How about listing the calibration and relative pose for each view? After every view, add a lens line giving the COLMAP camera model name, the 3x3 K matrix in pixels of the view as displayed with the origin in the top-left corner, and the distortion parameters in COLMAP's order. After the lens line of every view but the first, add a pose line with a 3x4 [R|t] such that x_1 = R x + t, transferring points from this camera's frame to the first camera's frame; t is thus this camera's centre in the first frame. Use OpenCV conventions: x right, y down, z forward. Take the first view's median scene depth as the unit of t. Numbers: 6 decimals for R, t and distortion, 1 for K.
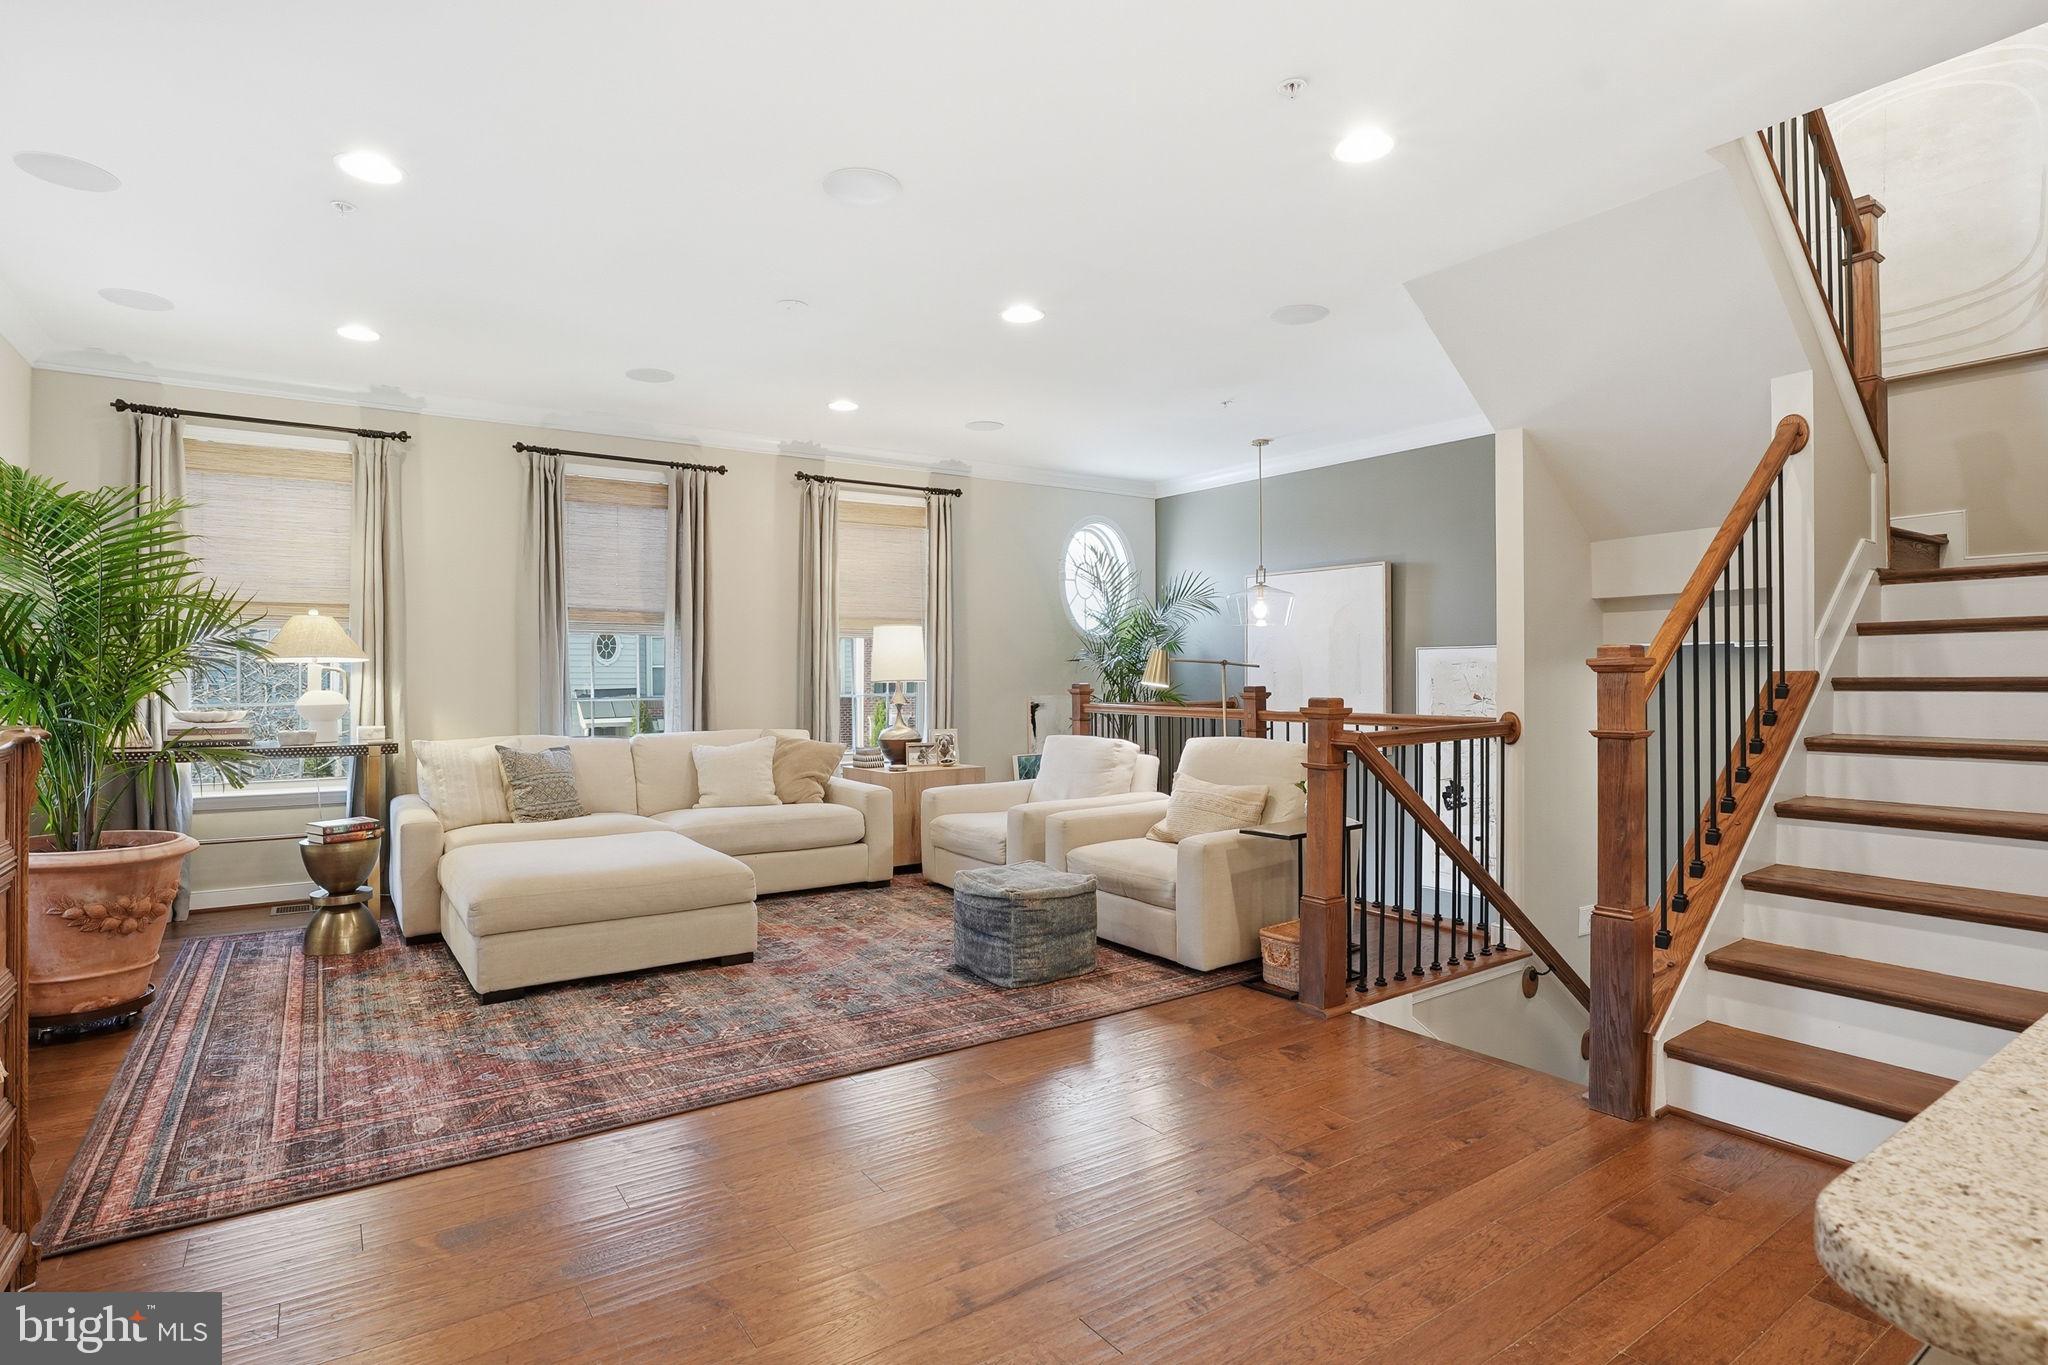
lens RADIAL K [[1058.5, 0, 1015.9], [0, 1058.5, 670.9], [0, 0, 1]] dist [-0.032036, 0.007108]
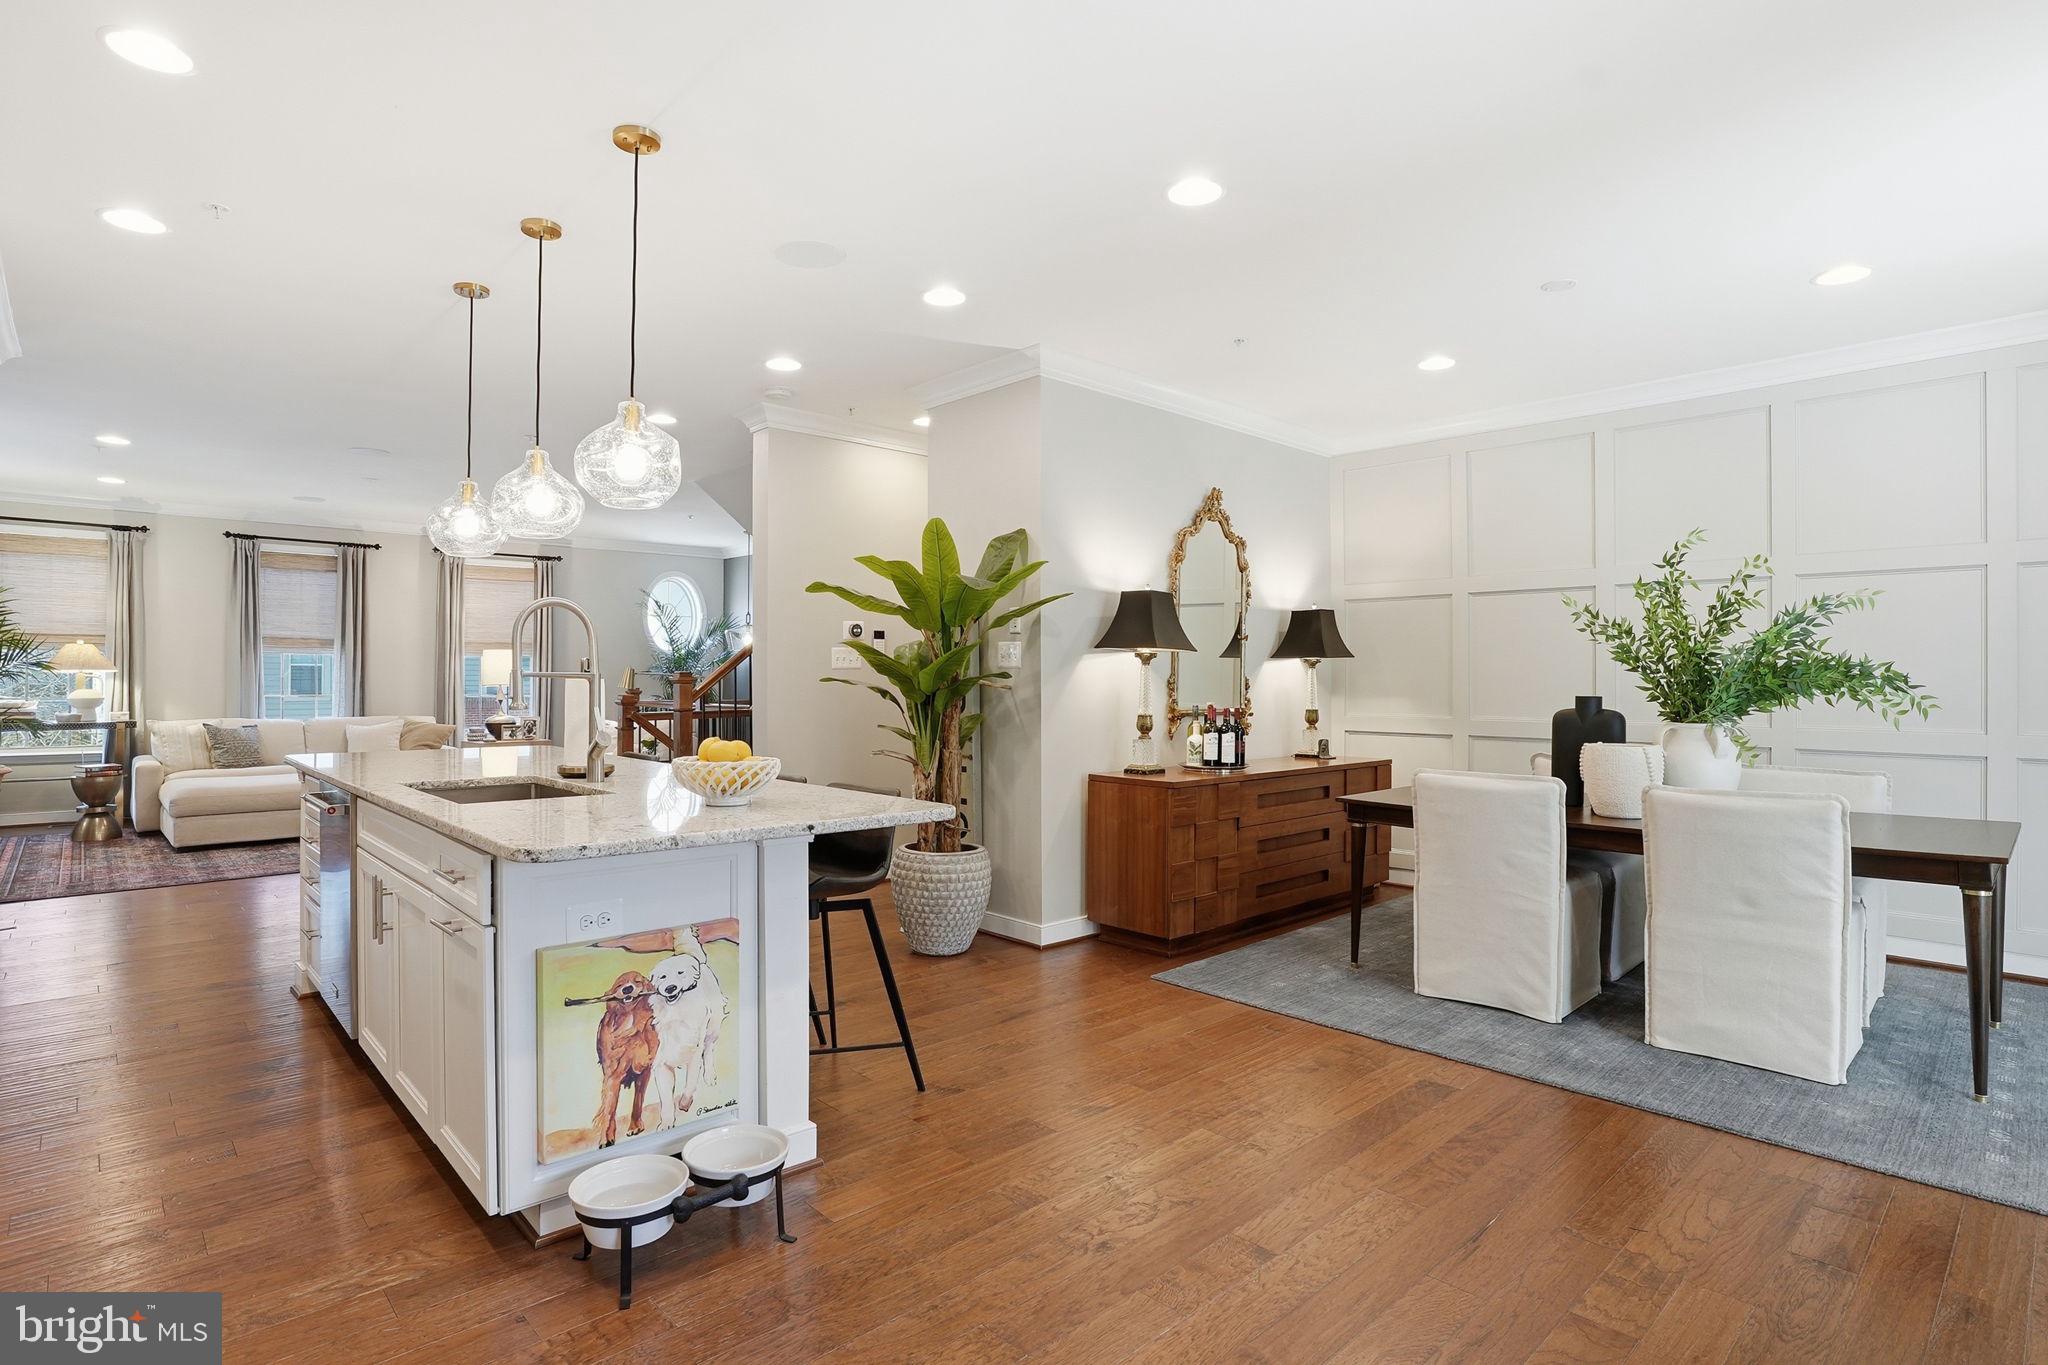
lens RADIAL K [[1058.5, 0, 1028.5], [0, 1058.5, 670.5], [0, 0, 1]] dist [-0.032036, 0.007108]
pose [[0.988701, 0.003327, 0.149861, 0.545269], [-0.002198, 0.999968, -0.007697, -0.001810], [-0.149882, 0.007281, 0.988677, -0.814117]]
